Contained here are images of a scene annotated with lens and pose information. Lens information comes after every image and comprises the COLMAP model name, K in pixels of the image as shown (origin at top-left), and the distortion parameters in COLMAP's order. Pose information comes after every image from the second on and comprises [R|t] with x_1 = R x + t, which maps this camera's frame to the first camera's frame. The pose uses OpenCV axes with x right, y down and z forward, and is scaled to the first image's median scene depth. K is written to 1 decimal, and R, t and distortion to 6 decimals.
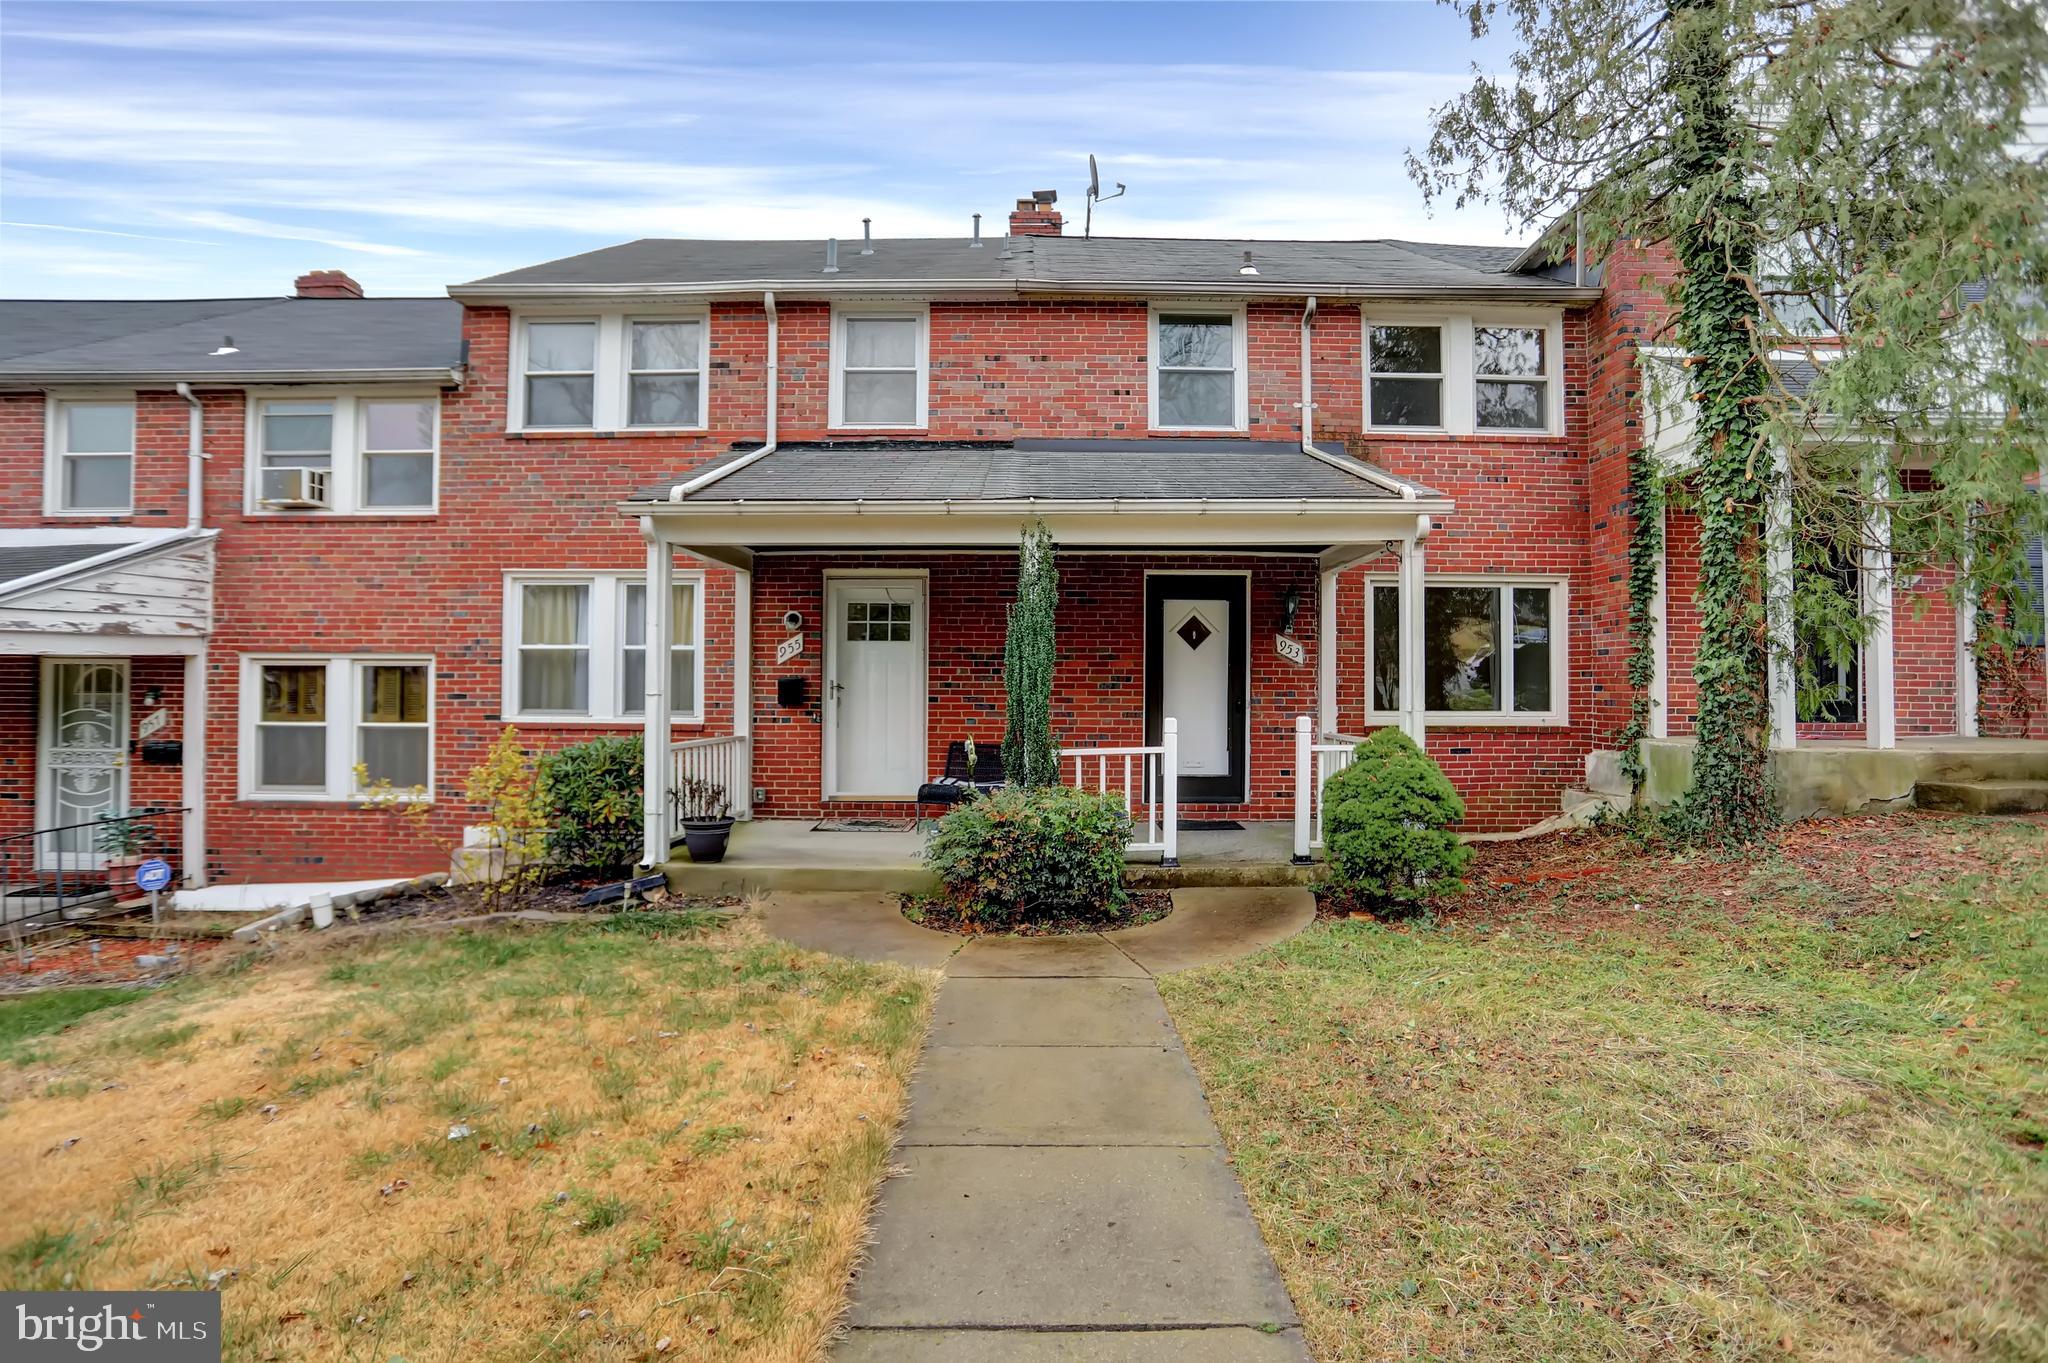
lens RADIAL K [[971.5, 0, 1032.6], [0, 971.5, 682.5], [0, 0, 1]] dist [-0.067753, 0.024504]
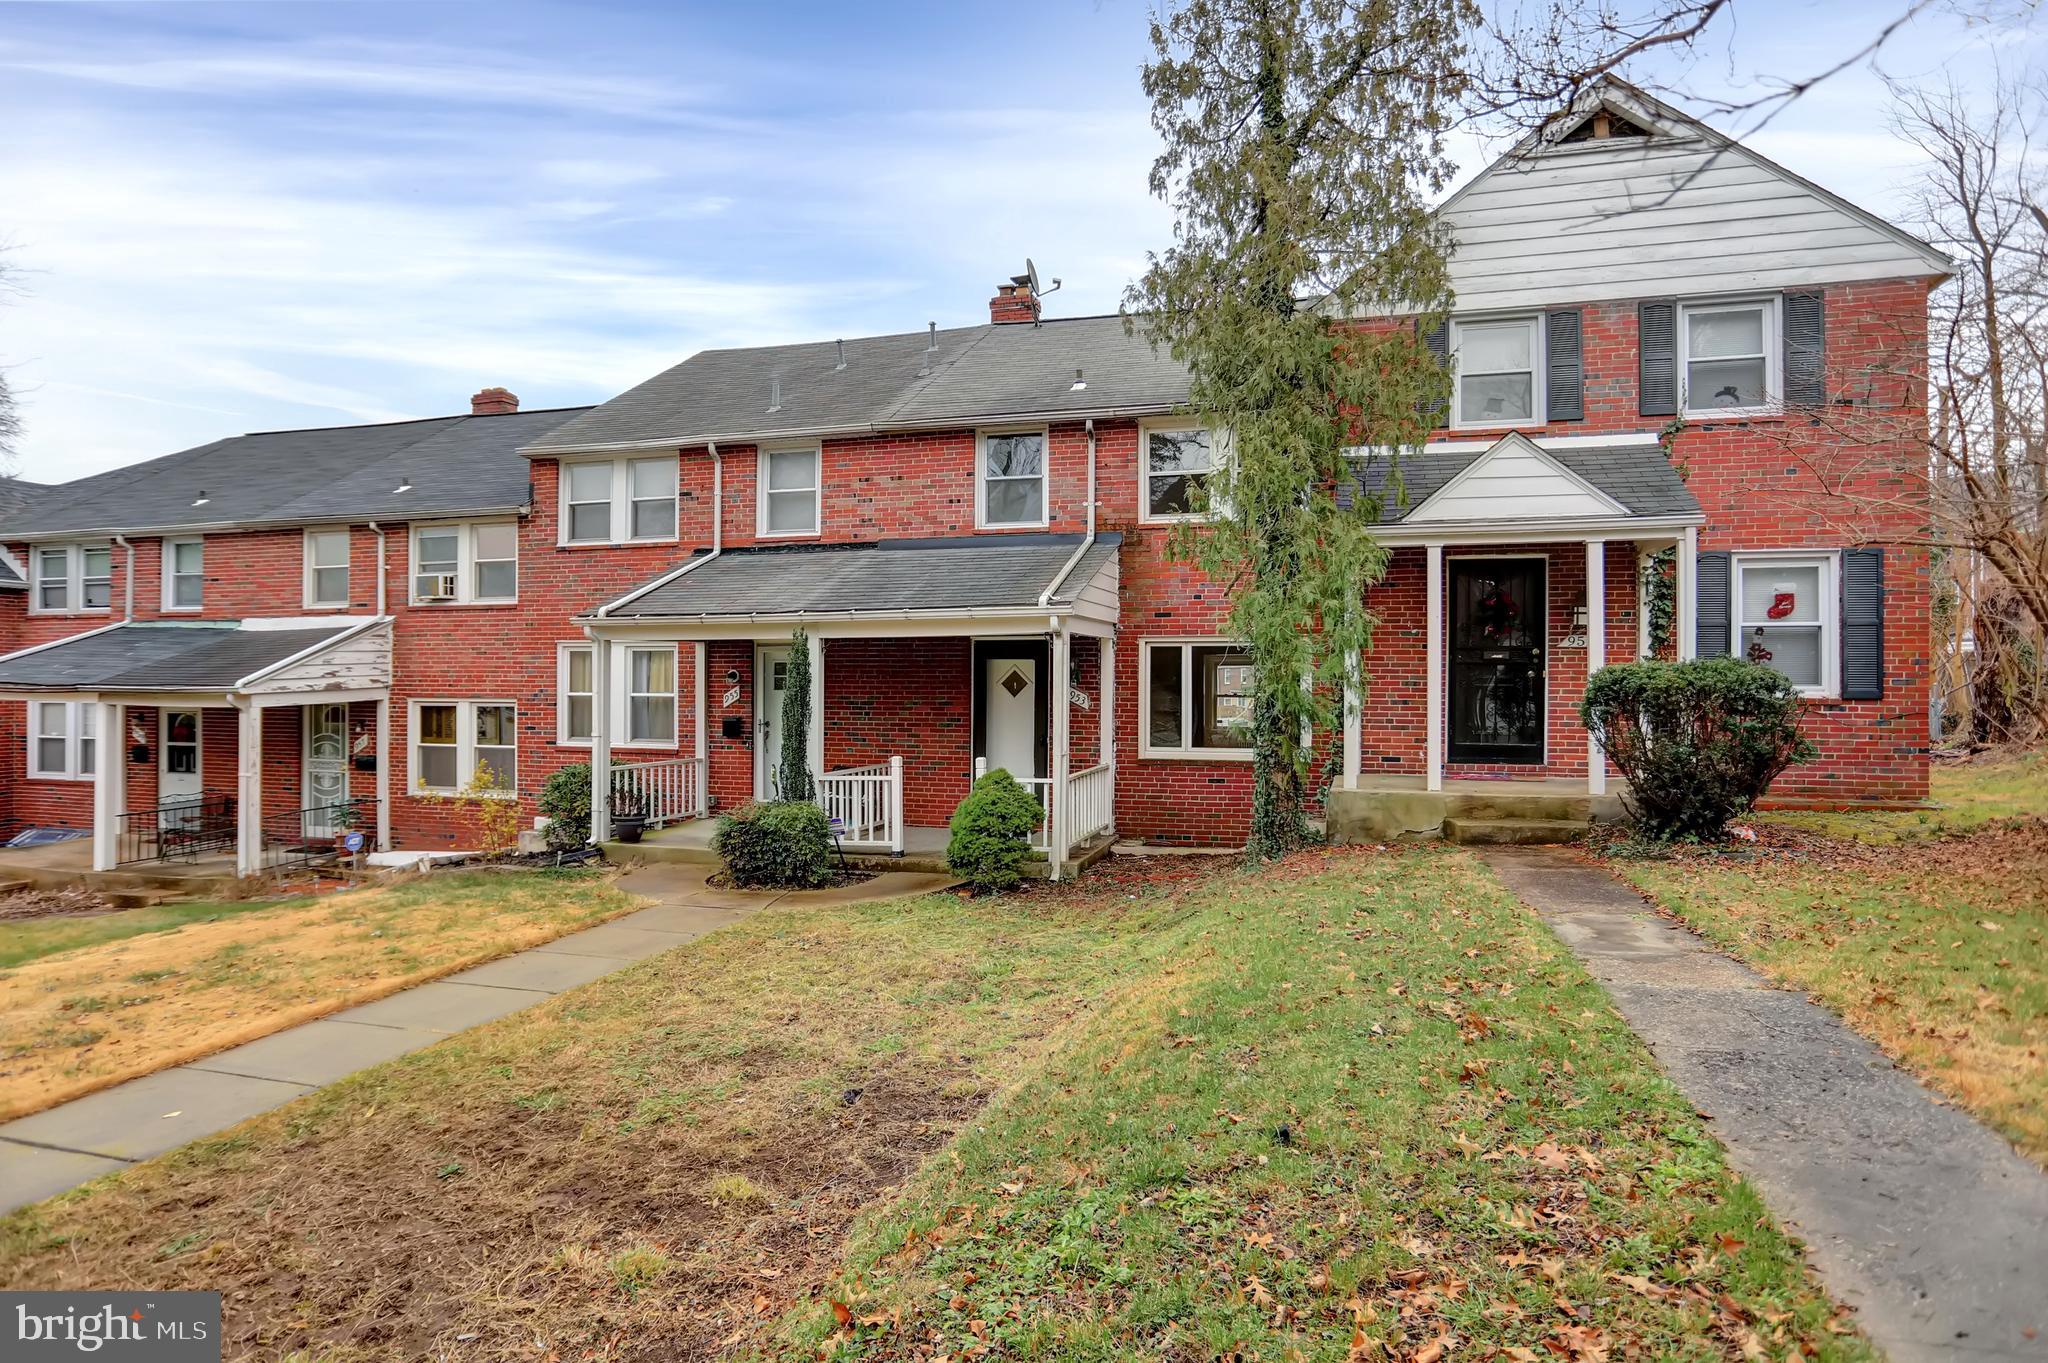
lens RADIAL K [[1119.0, 0, 1039.6], [0, 1119.0, 684.9], [0, 0, 1]] dist [-0.045799, 0.001414]
pose [[0.962672, -0.001302, -0.270669, 0.615201], [0.004957, 0.999905, 0.012823, -0.070177], [0.270627, -0.013686, 0.962587, -0.433538]]
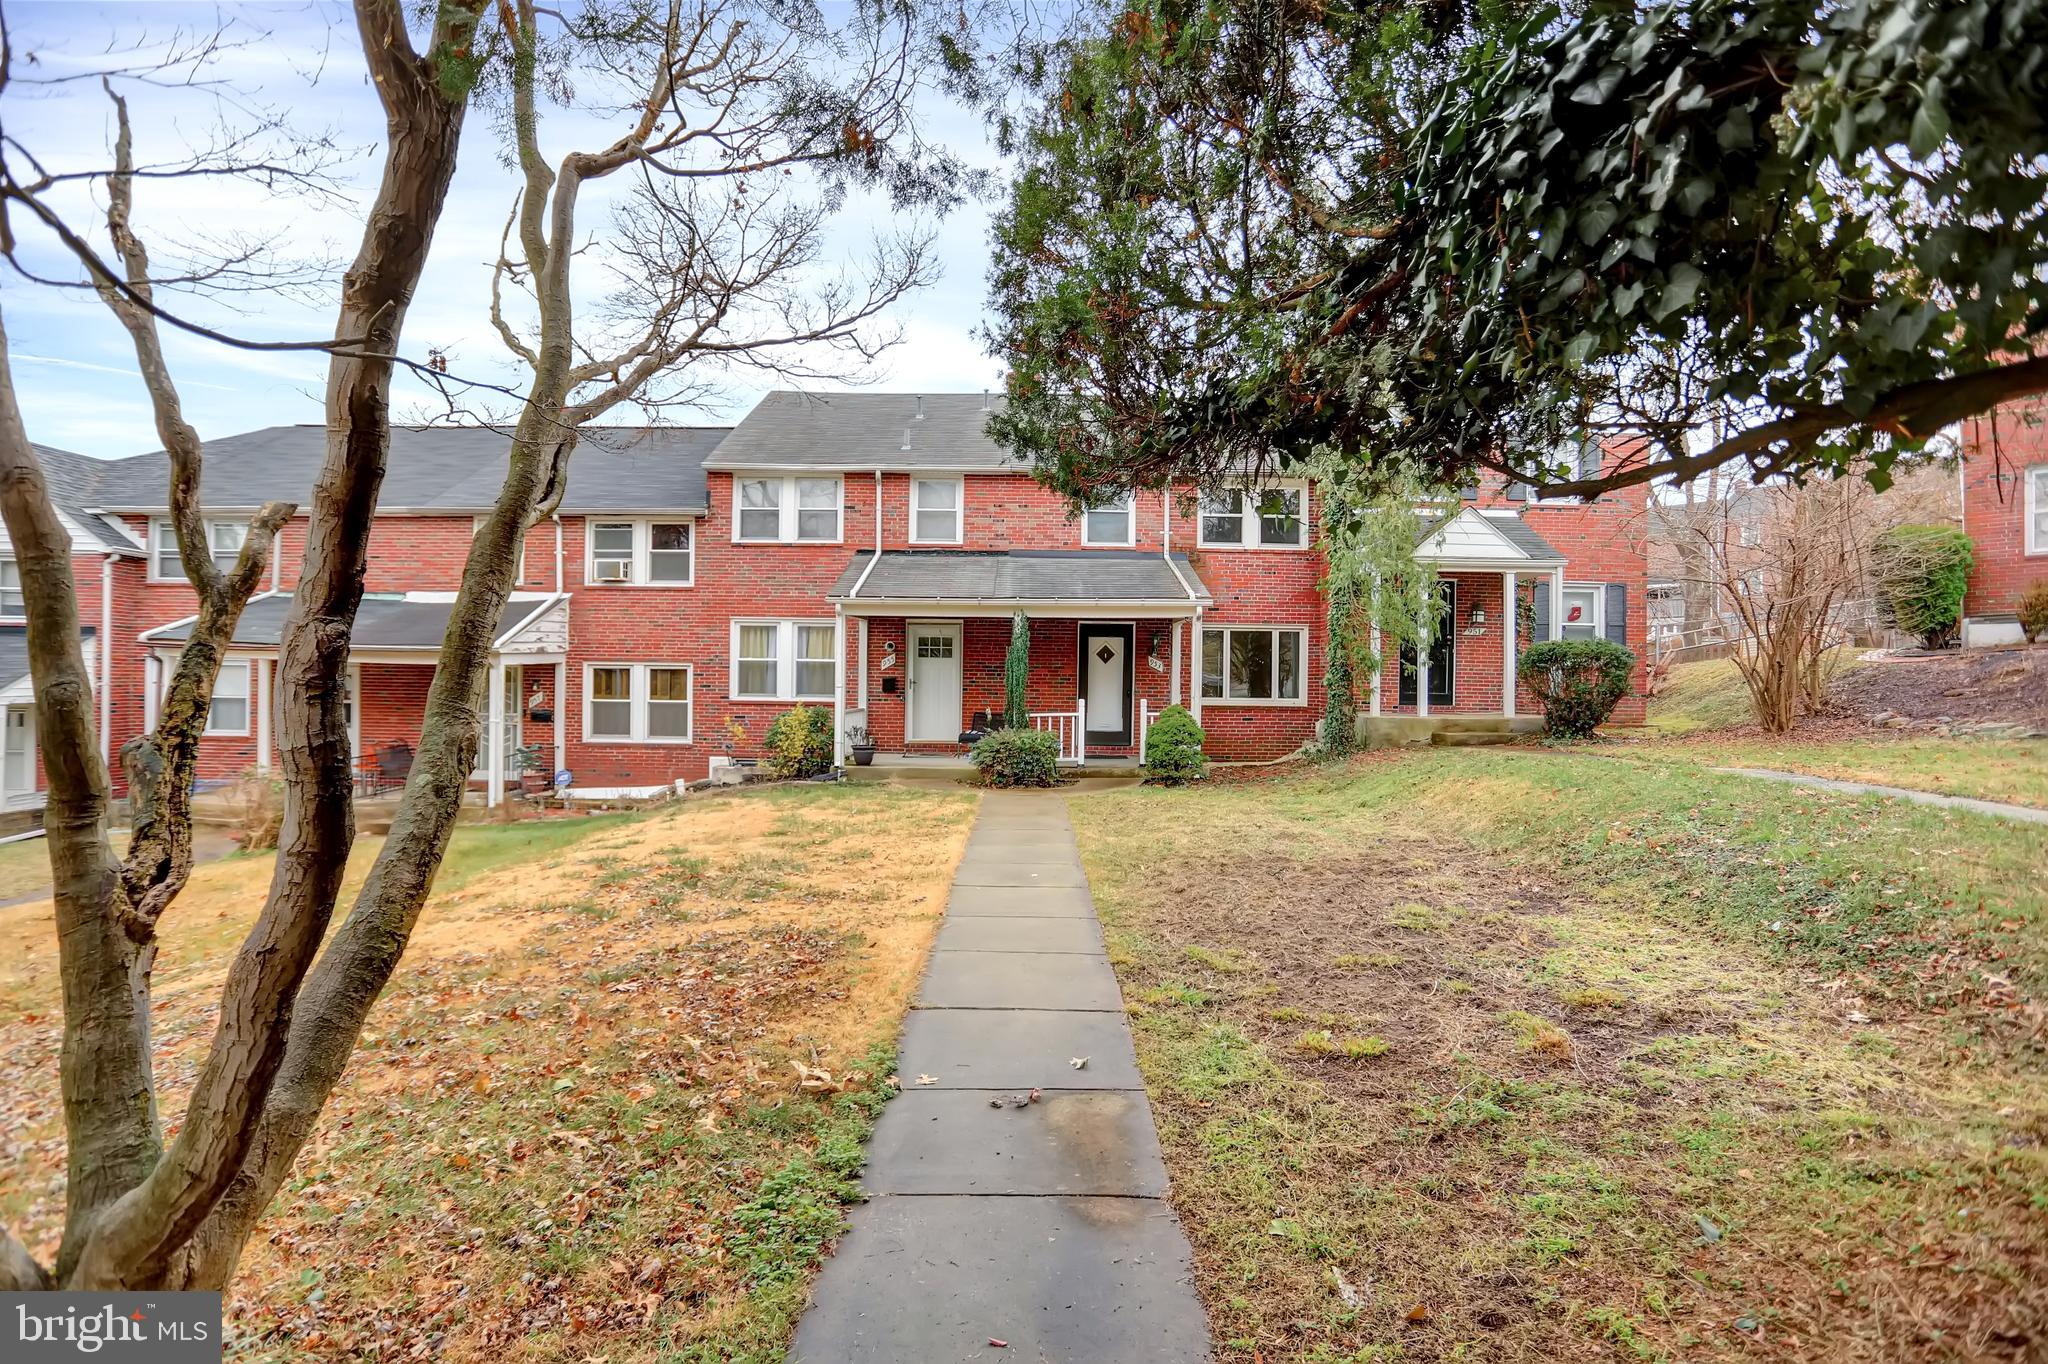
lens RADIAL K [[978.8, 0, 1030.3], [0, 978.8, 684.7], [0, 0, 1]] dist [-0.081196, 0.023750]
pose [[0.999917, 0.007362, 0.010614, 0.003674], [-0.007519, 0.999862, 0.014800, -0.020791], [-0.010504, -0.014879, 0.999834, -0.883708]]
